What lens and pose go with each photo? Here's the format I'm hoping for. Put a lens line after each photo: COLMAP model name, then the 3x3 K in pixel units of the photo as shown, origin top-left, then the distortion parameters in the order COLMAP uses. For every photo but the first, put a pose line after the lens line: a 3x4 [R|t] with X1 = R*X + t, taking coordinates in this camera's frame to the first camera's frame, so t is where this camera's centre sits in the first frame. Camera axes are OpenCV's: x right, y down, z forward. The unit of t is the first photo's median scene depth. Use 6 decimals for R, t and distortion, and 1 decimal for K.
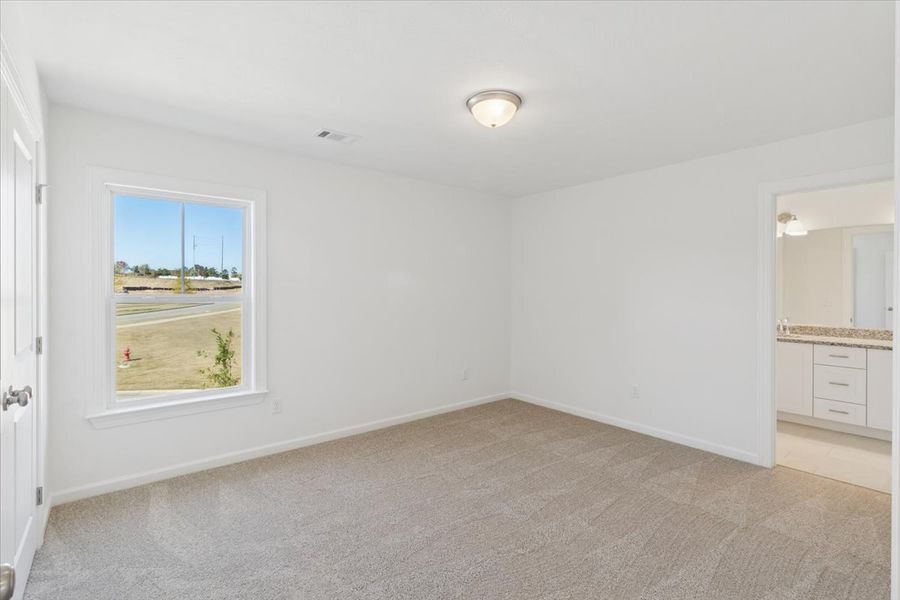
lens RADIAL K [[417.3, 0, 450.8], [0, 417.3, 291.6], [0, 0, 1]] dist [0.002633, 0.000541]
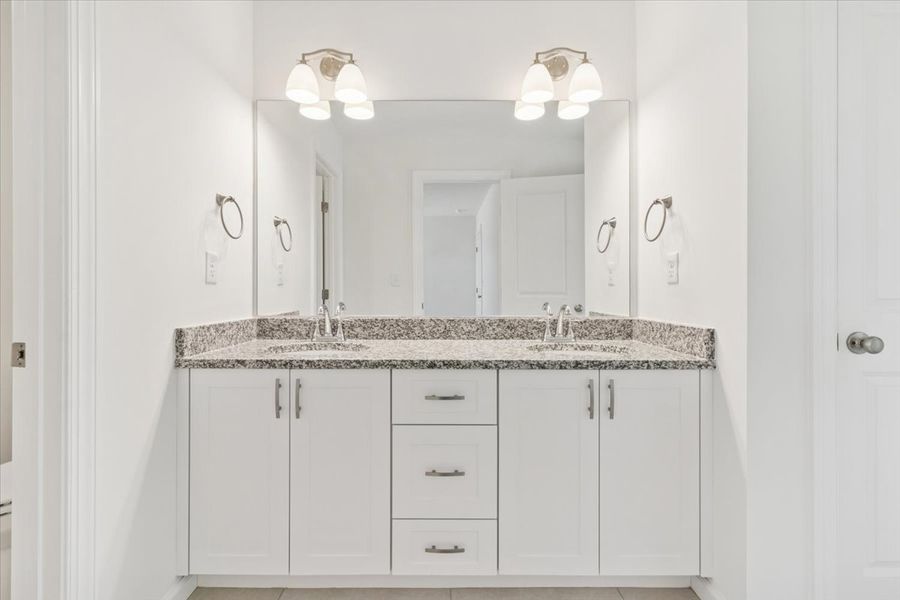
lens RADIAL K [[417.3, 0, 447.7], [0, 417.3, 294.2], [0, 0, 1]] dist [0.002633, 0.000541]
pose [[0.631717, -0.006424, 0.775173, 0.618036], [0.002789, 0.999978, 0.006014, 0.060025], [-0.775194, -0.001637, 0.631721, 0.733416]]
